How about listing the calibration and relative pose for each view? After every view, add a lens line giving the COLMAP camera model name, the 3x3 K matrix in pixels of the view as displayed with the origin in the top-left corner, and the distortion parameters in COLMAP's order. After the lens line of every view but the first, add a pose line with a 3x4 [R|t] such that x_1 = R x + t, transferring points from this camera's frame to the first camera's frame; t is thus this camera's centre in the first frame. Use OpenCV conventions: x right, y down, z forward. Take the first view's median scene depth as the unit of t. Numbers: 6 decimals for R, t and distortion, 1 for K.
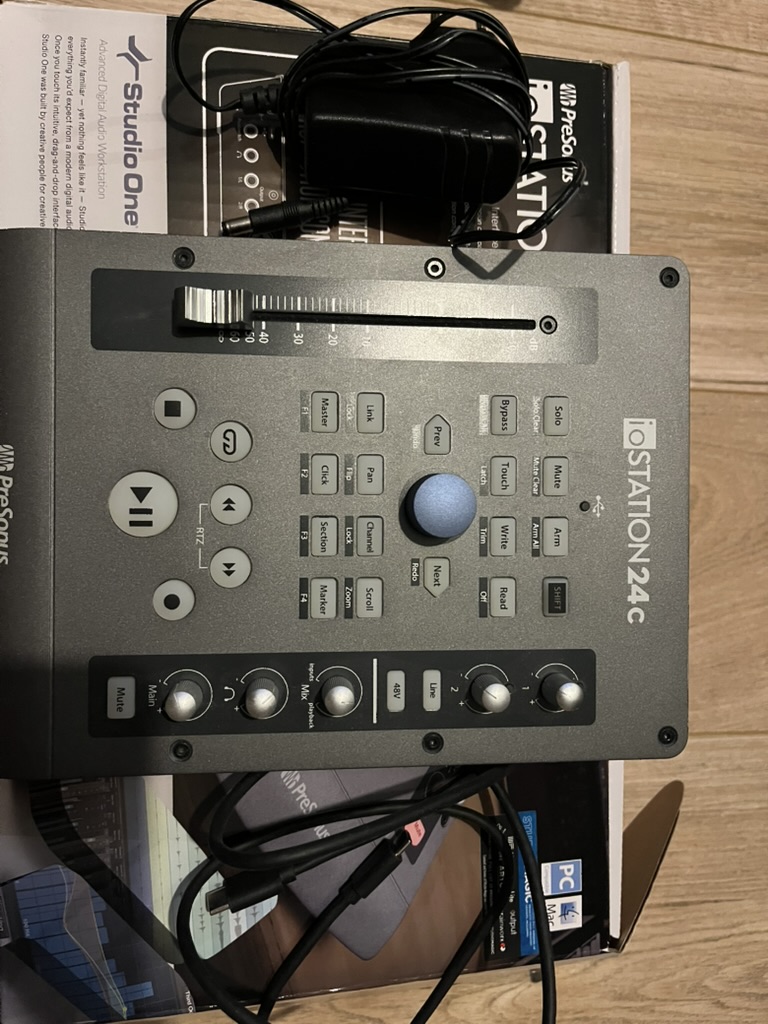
lens RADIAL K [[768.4, 0, 384.0], [0, 768.4, 512.0], [0, 0, 1]] dist [-0.004651, -0.005145]
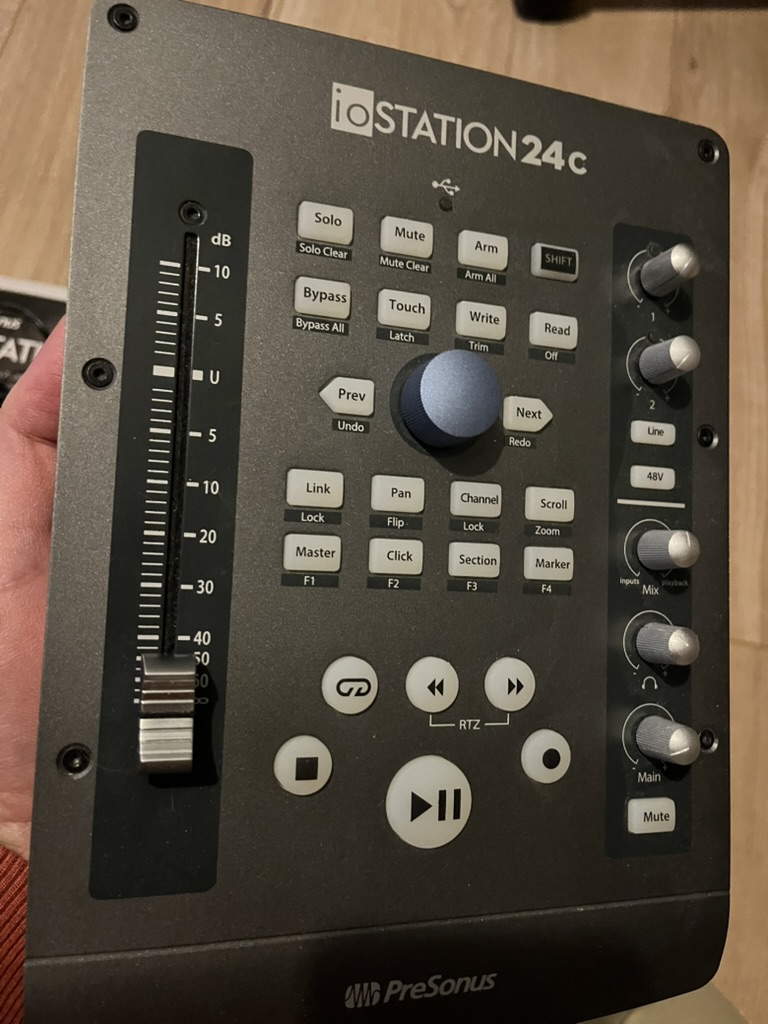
lens RADIAL K [[768.4, 0, 384.0], [0, 768.4, 512.0], [0, 0, 1]] dist [-0.004651, -0.005145]
pose [[0.066948, -0.997136, -0.035193, -0.010673], [0.955929, 0.053996, 0.288588, -0.262575], [-0.285861, -0.052962, 0.956806, 0.298410]]
